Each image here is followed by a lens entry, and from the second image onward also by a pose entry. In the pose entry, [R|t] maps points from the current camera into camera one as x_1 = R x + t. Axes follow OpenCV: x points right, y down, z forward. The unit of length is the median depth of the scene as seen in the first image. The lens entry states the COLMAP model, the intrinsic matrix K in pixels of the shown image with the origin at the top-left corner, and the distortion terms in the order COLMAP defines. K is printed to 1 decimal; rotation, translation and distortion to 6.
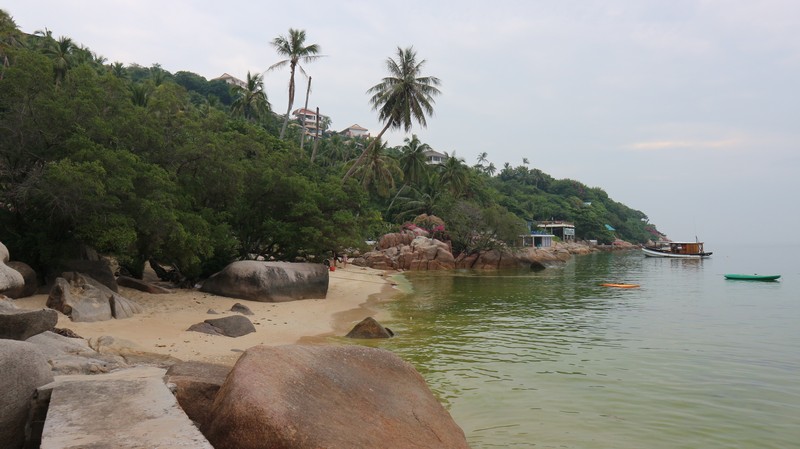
lens RADIAL K [[571.2, 0, 398.1], [0, 571.2, 222.6], [0, 0, 1]] dist [-0.116144, 0.061354]
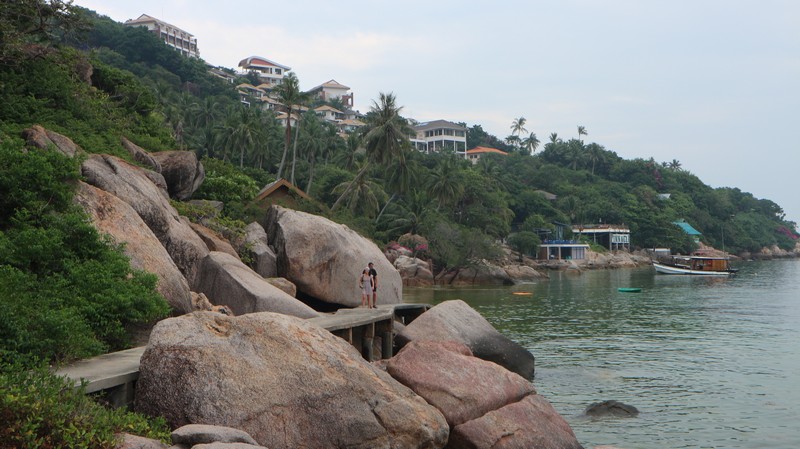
lens RADIAL K [[1073.8, 0, 399.9], [0, 1073.8, 223.0], [0, 0, 1]] dist [0.284900, 0.000000]
pose [[0.999954, -0.008028, -0.005208, 0.017819], [0.008111, 0.999837, 0.016100, -0.029024], [0.005078, -0.016141, 0.999857, -0.428756]]
